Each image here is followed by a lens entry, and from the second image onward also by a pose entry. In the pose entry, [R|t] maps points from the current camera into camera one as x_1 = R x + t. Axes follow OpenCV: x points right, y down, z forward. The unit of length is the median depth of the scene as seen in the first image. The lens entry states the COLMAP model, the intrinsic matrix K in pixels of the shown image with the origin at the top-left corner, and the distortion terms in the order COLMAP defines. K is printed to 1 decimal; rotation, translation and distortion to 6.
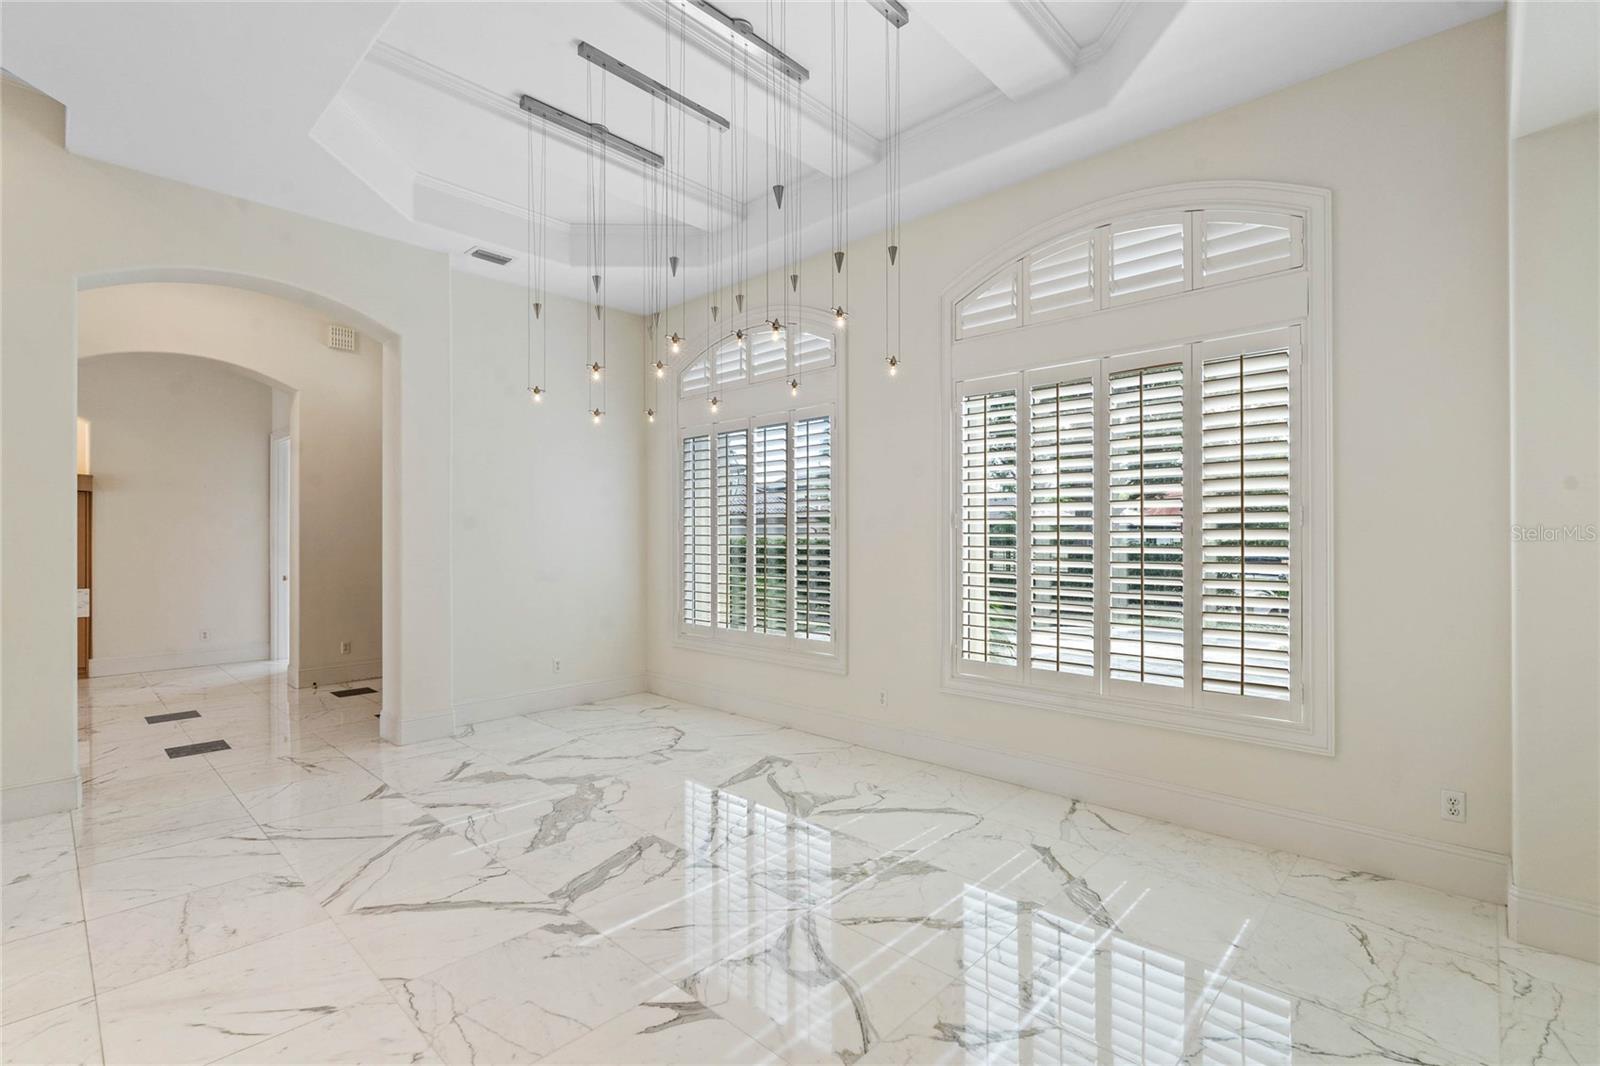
lens RADIAL K [[719.2, 0, 804.7], [0, 719.2, 536.9], [0, 0, 1]] dist [-0.000739, -0.000071]
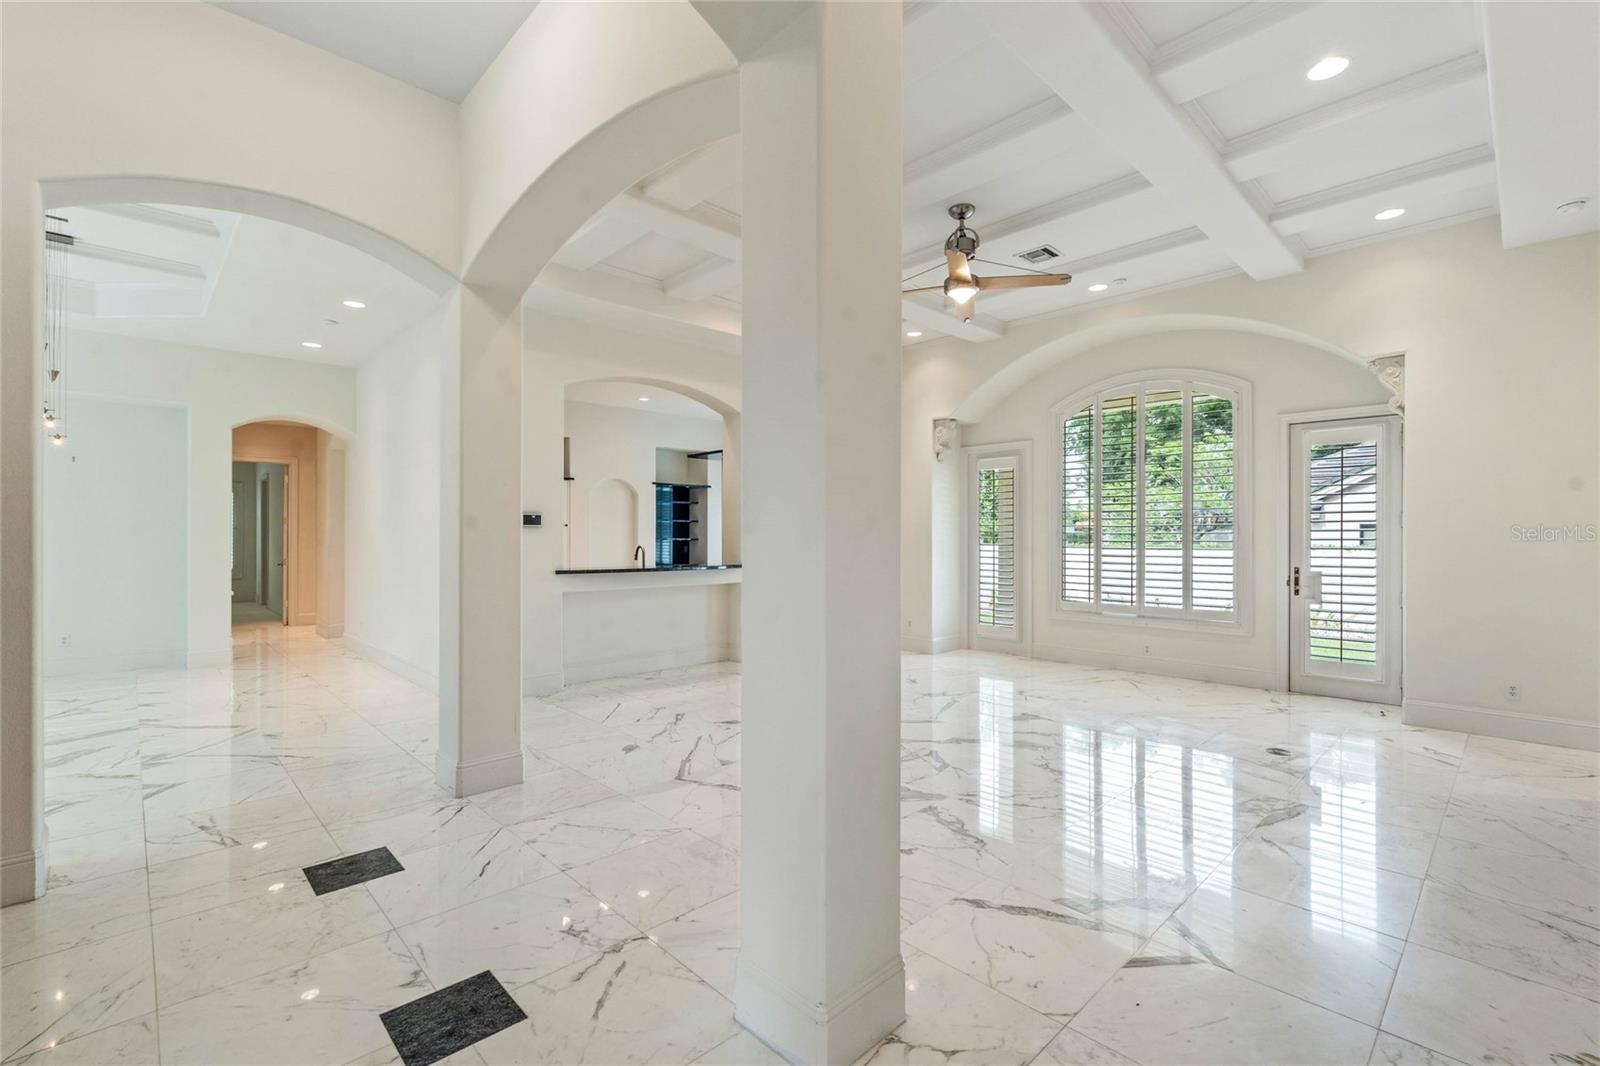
lens RADIAL K [[700.5, 0, 801.9], [0, 700.5, 532.8], [0, 0, 1]] dist [-0.003068, -0.000238]
pose [[-0.998683, -0.001219, 0.051291, -1.590803], [-0.001548, 0.999978, -0.006378, 0.005359], [-0.051282, -0.006449, -0.998663, 2.001377]]
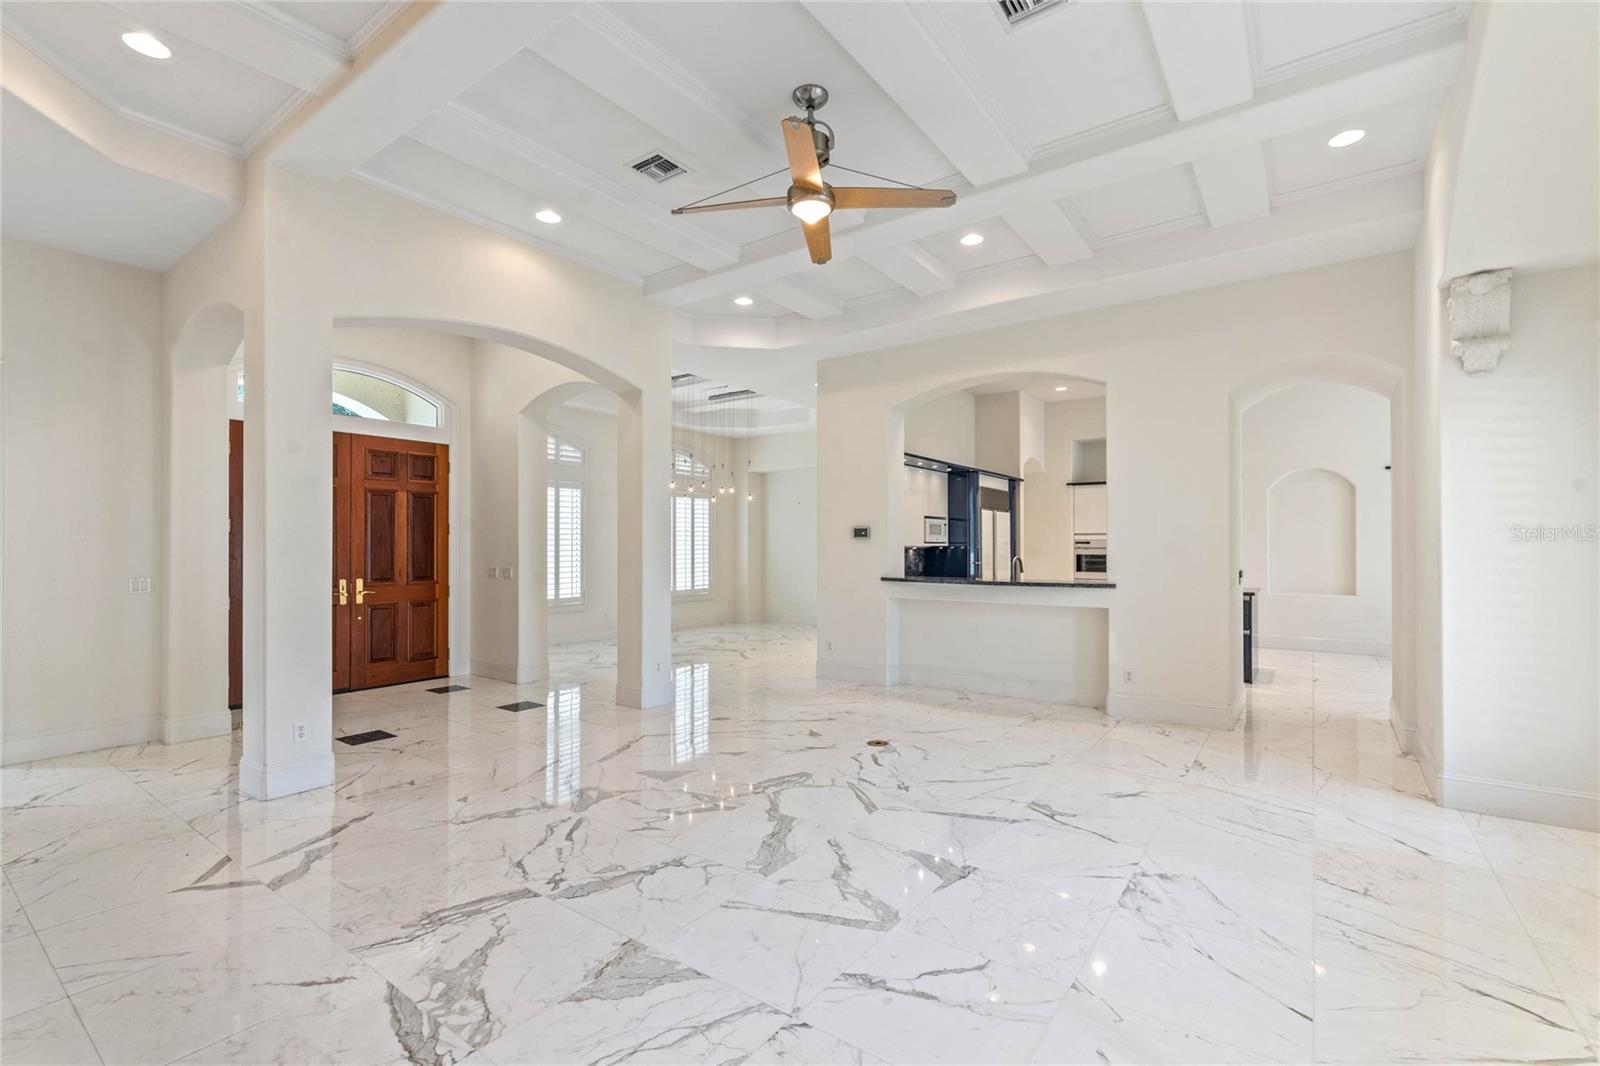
lens RADIAL K [[705.6, 0, 806.6], [0, 705.6, 539.4], [0, 0, 1]] dist [-0.005507, 0.000018]
pose [[-0.129434, 0.009514, 0.991542, -2.752195], [-0.000662, 0.999953, -0.009681, 0.002889], [-0.991588, -0.001909, -0.129421, 0.818220]]
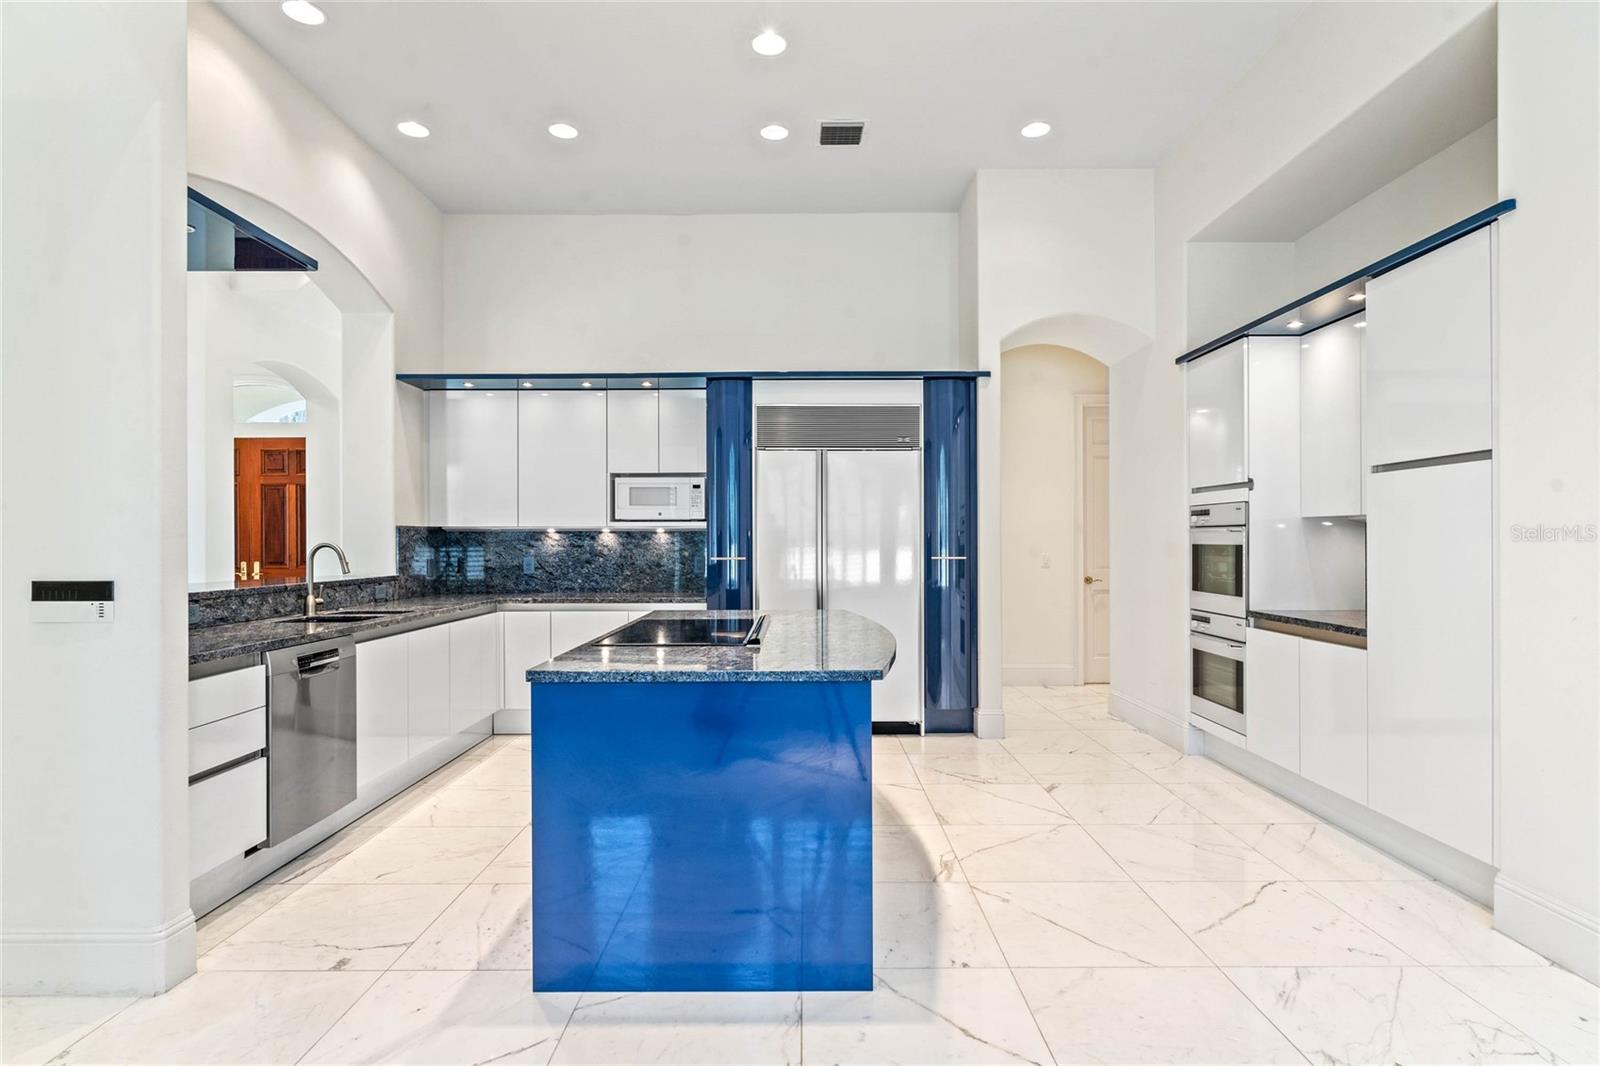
lens RADIAL K [[833.8, 0, 800.0], [0, 833.8, 533.0], [0, 0, 1]] dist [0.001695, 0.000123]
pose [[0.730217, 0.004050, 0.683203, -1.332572], [0.003134, 0.999952, -0.009278, 0.028831], [-0.683208, 0.008916, 0.730169, -1.207660]]
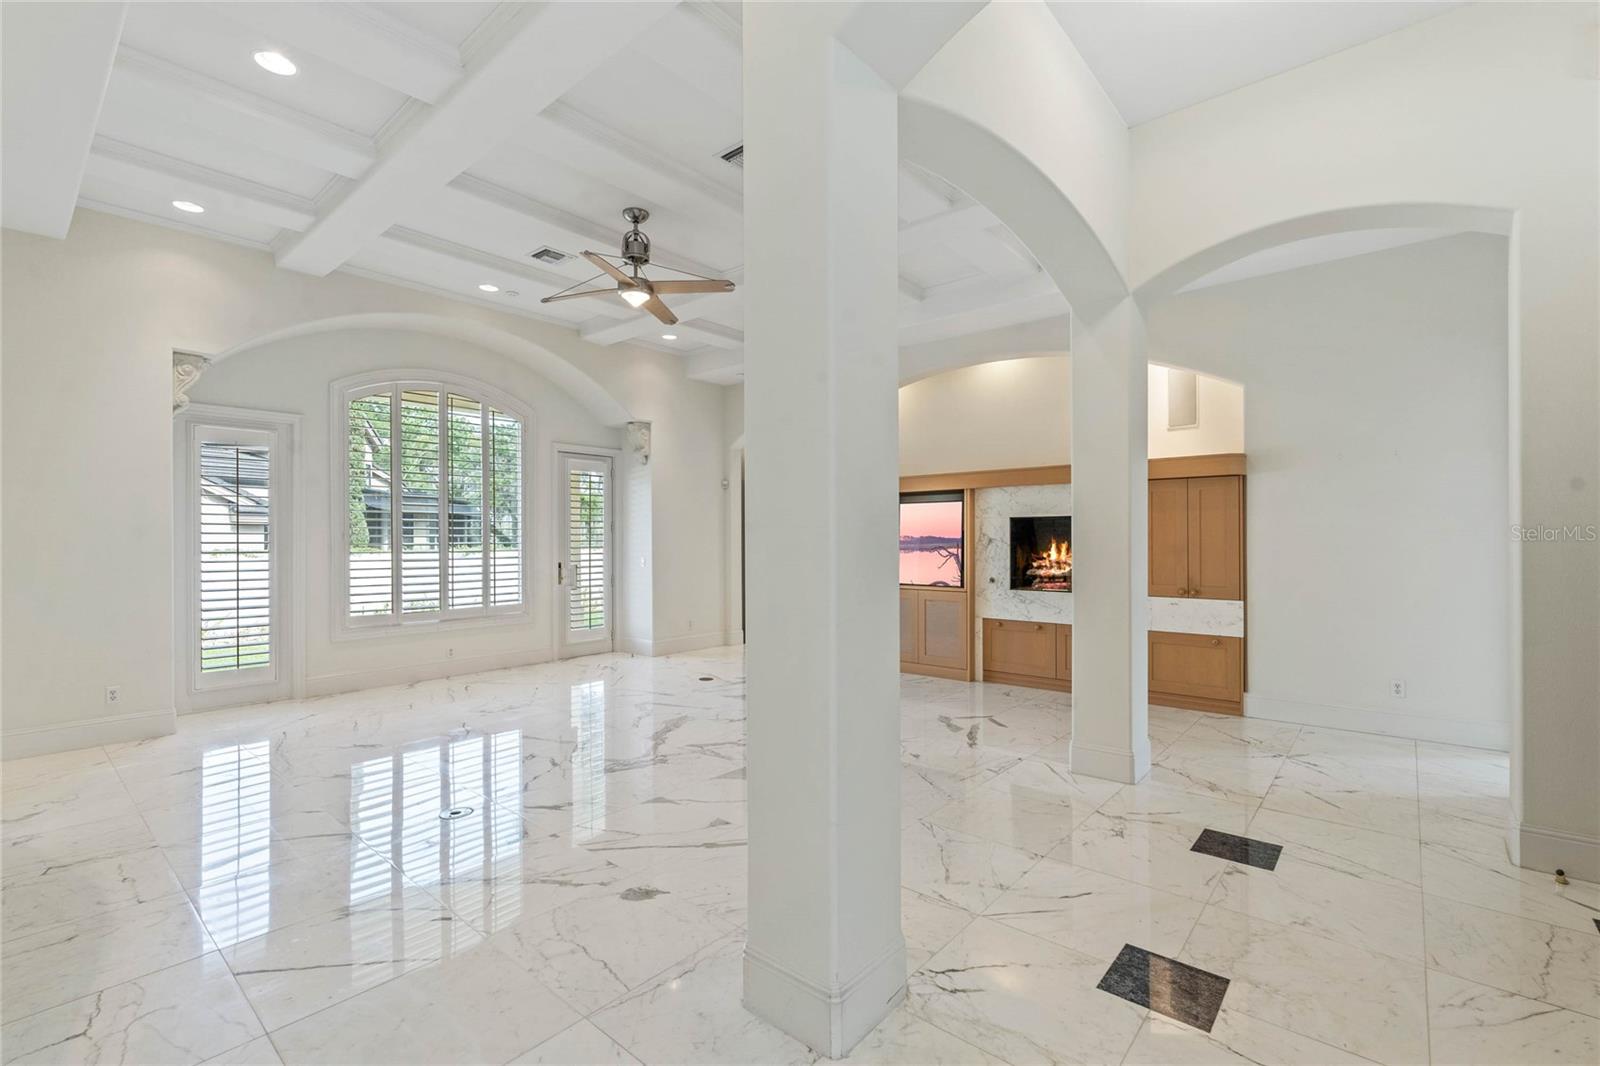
lens RADIAL K [[705.5, 0, 800.0], [0, 705.5, 533.0], [0, 0, 1]] dist [-0.004106, -0.000501]
pose [[0.041699, -0.008828, -0.999091, -0.495600], [0.006161, 0.999944, -0.008578, 0.006343], [0.999111, -0.005798, 0.041751, 0.938761]]
